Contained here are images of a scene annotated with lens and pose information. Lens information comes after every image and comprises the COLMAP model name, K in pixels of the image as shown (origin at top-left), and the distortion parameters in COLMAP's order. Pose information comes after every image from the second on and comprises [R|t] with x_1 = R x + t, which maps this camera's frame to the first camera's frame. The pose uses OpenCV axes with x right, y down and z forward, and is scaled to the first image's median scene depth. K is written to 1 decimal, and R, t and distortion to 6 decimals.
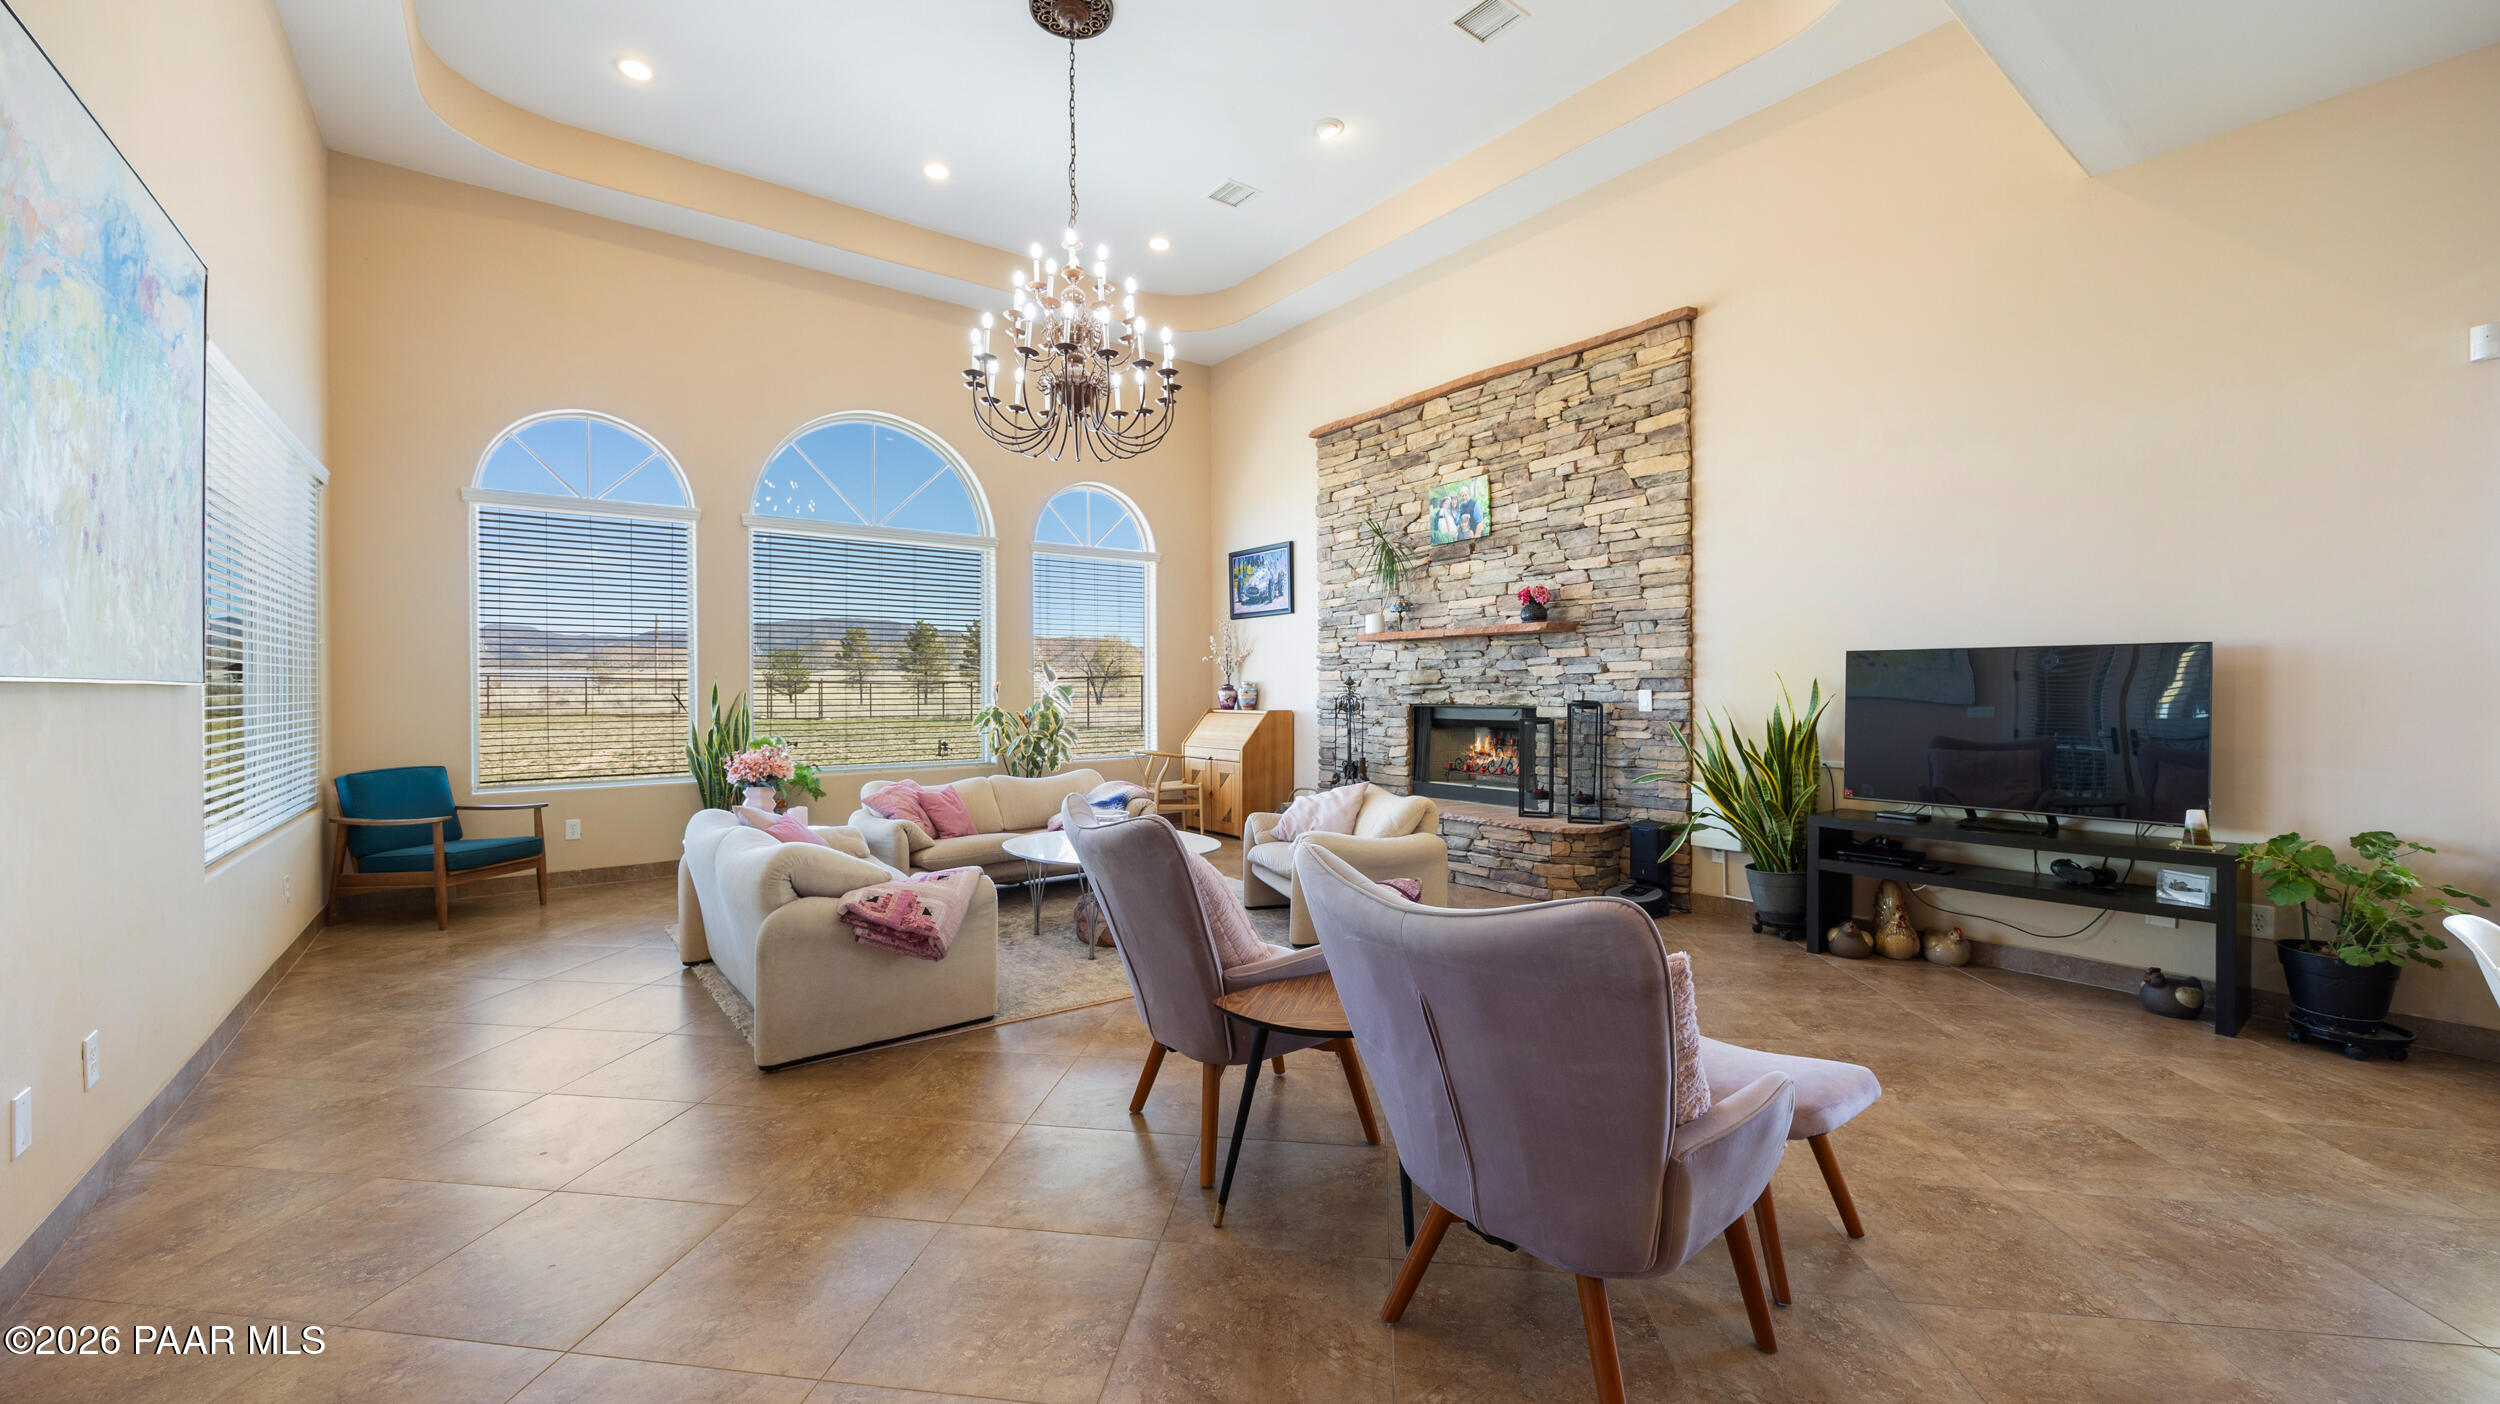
lens RADIAL K [[951.8, 0, 1248.5], [0, 951.8, 699.9], [0, 0, 1]] dist [0.000325, 0.000008]
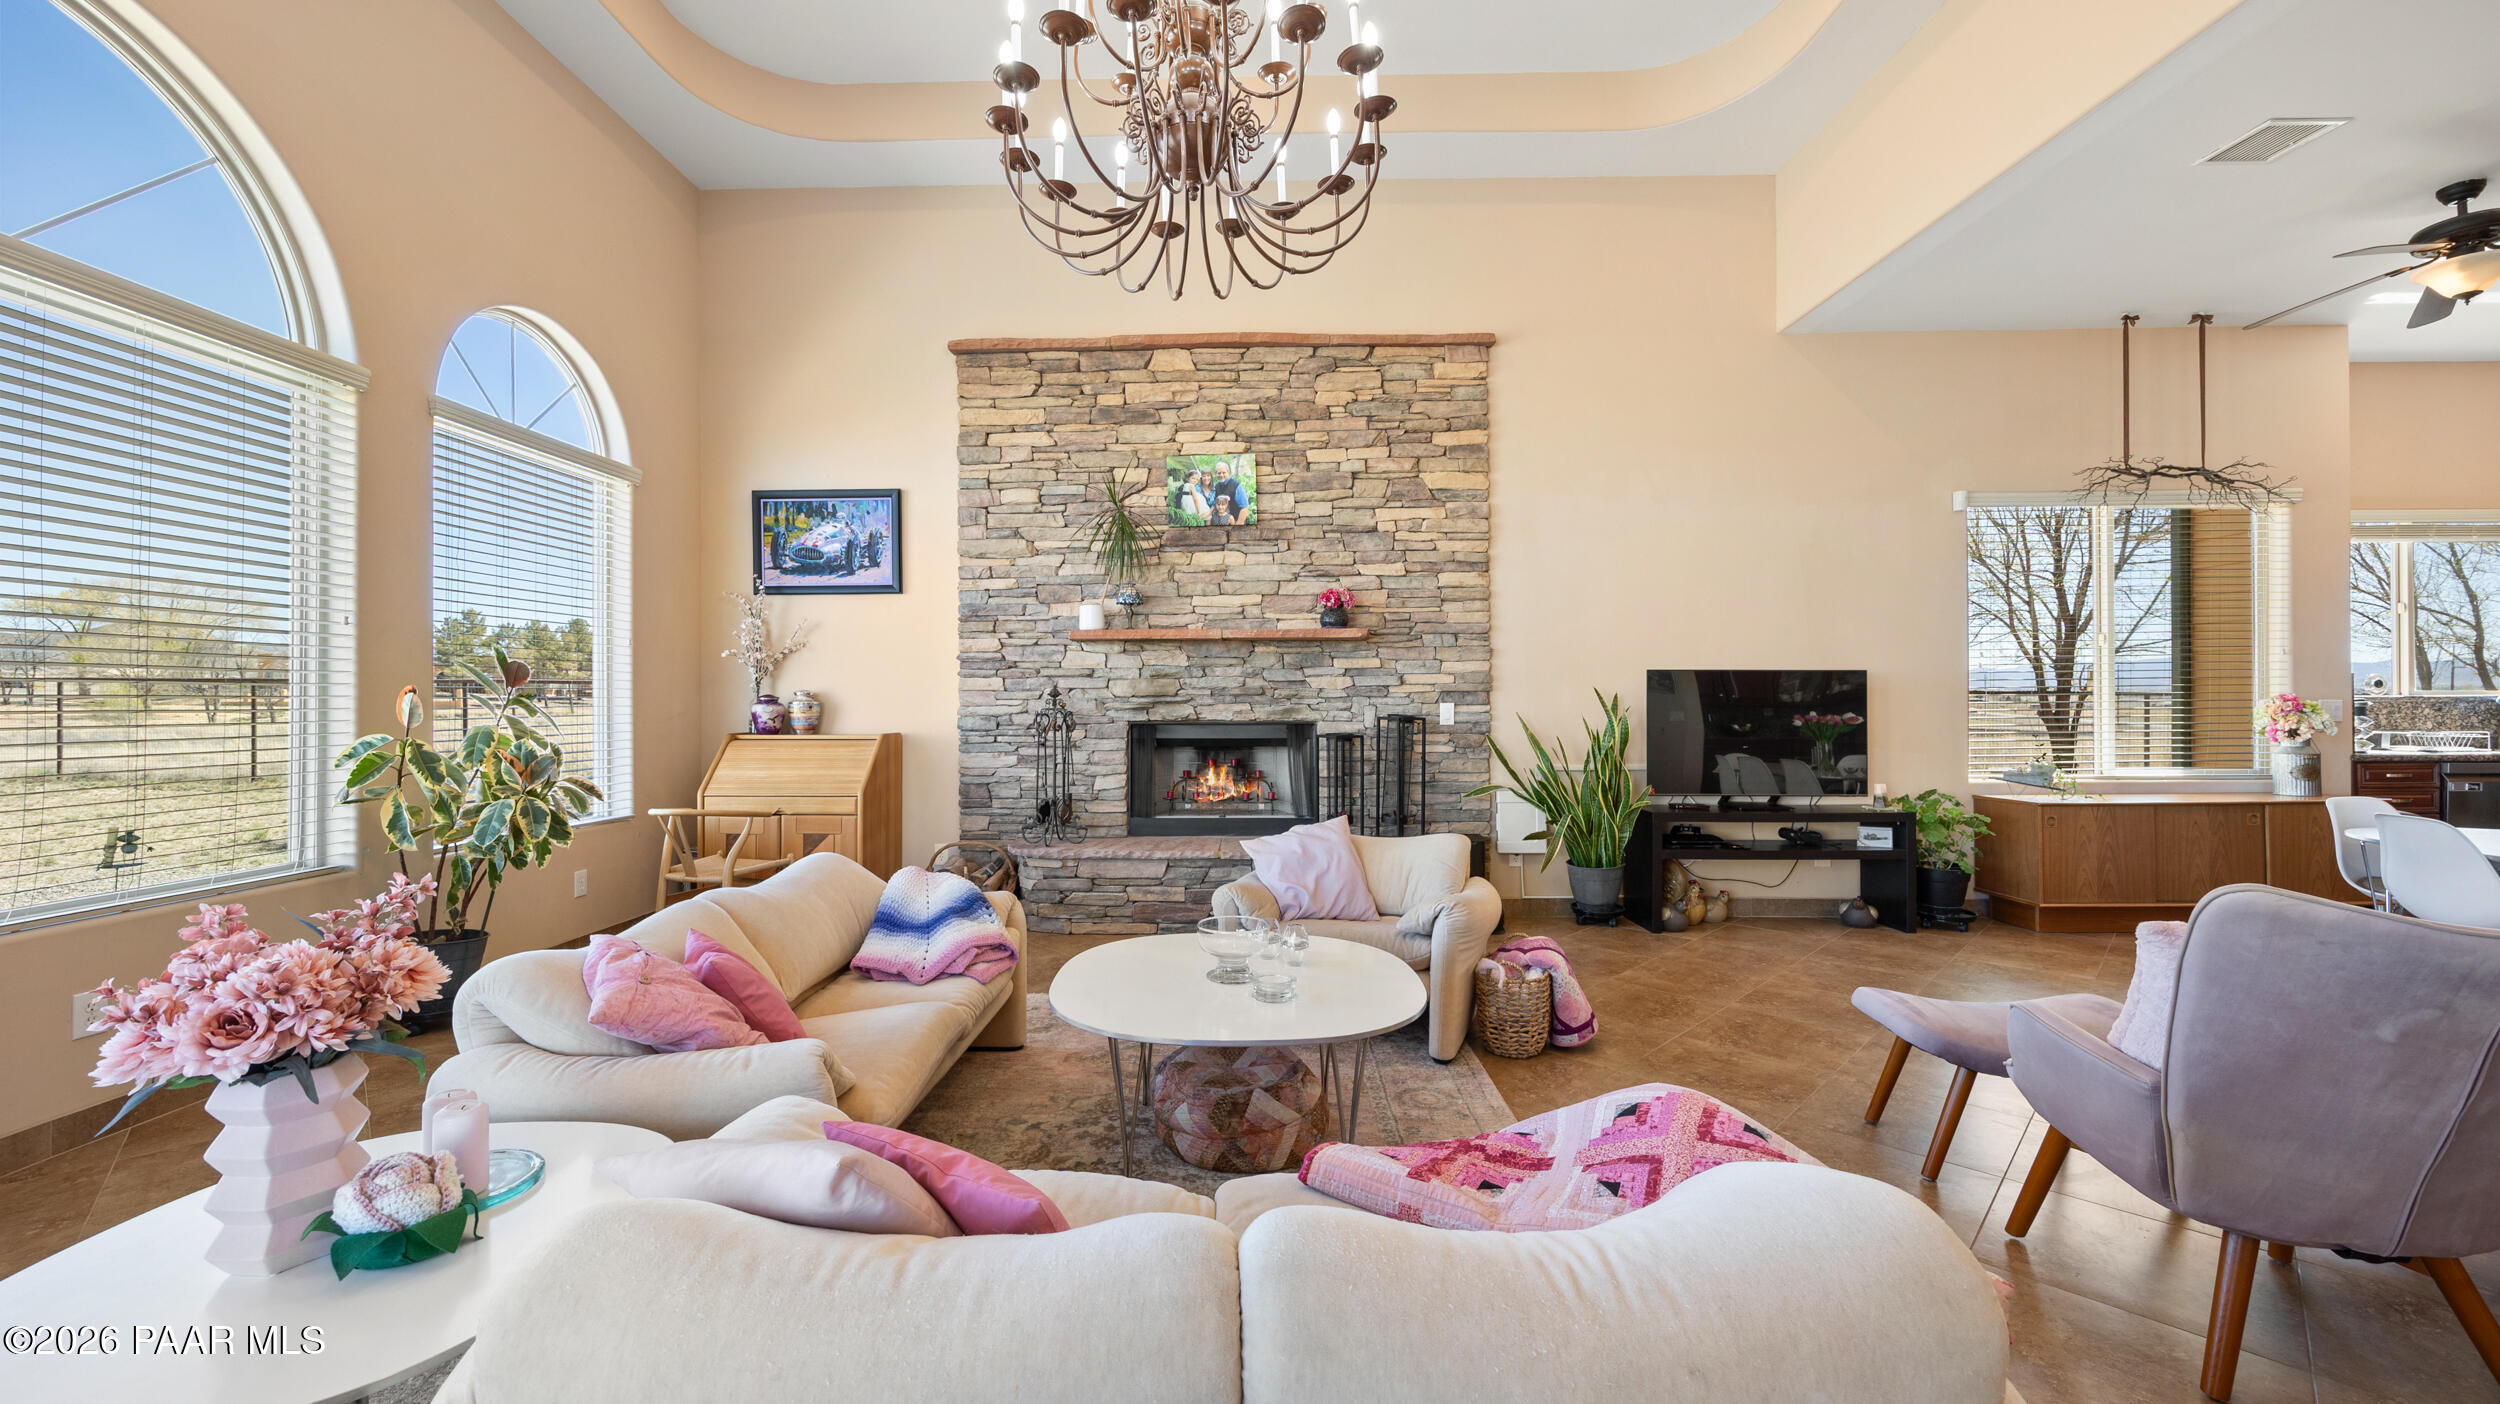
lens RADIAL K [[951.8, 0, 1249.8], [0, 951.8, 697.0], [0, 0, 1]] dist [0.000325, 0.000008]
pose [[0.627341, 0.005298, 0.778727, -0.426882], [0.009604, 0.999848, -0.014539, -0.003798], [-0.778686, 0.016600, 0.627195, 0.469359]]
